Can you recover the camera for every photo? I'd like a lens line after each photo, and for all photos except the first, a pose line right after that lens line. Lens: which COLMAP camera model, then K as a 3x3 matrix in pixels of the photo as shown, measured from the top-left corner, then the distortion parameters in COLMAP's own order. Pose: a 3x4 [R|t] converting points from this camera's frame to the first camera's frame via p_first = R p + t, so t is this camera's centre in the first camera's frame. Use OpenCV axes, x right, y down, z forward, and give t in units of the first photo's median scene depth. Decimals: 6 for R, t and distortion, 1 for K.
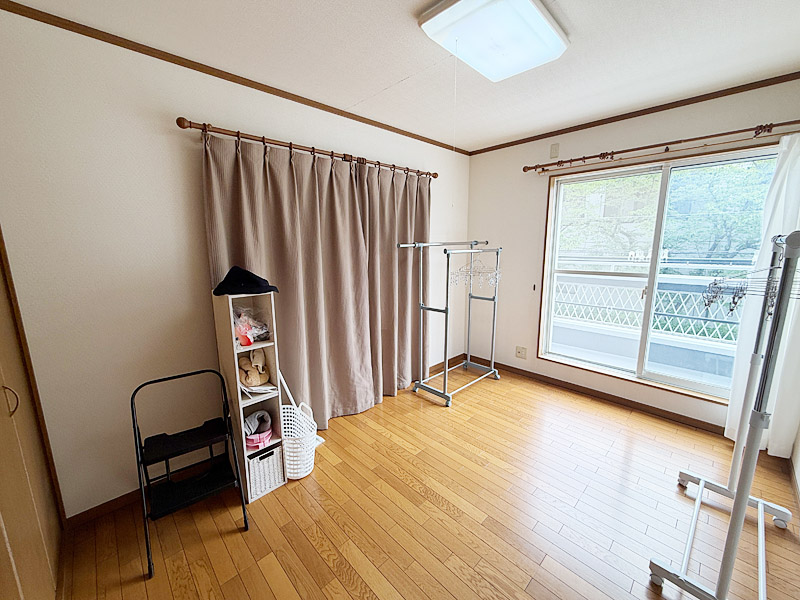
lens RADIAL K [[318.1, 0, 400.0], [0, 318.1, 300.0], [0, 0, 1]] dist [0.000369, 0.000251]
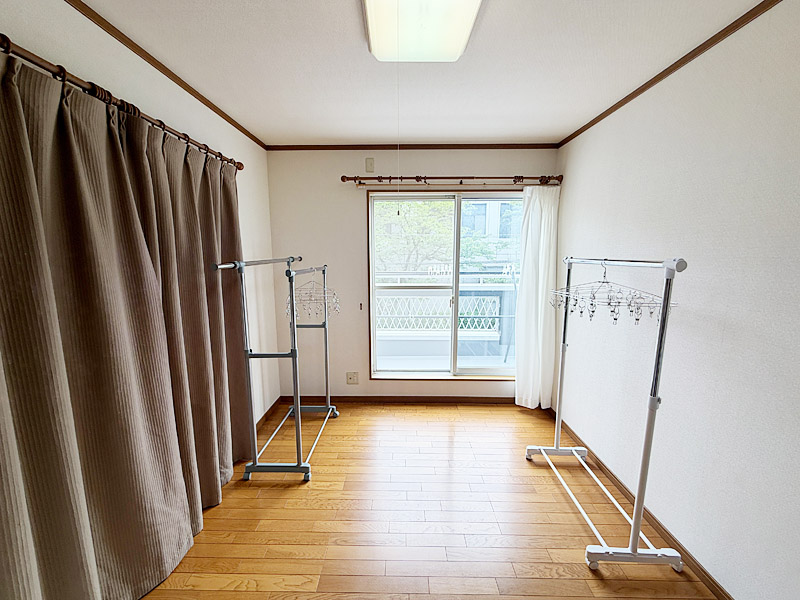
lens RADIAL K [[318.1, 0, 400.0], [0, 318.1, 300.0], [0, 0, 1]] dist [0.000369, 0.000251]
pose [[0.709160, -0.095931, 0.698491, -0.172336], [0.120252, 0.992641, 0.014241, -0.066660], [-0.694717, 0.073896, 0.715478, 0.286267]]
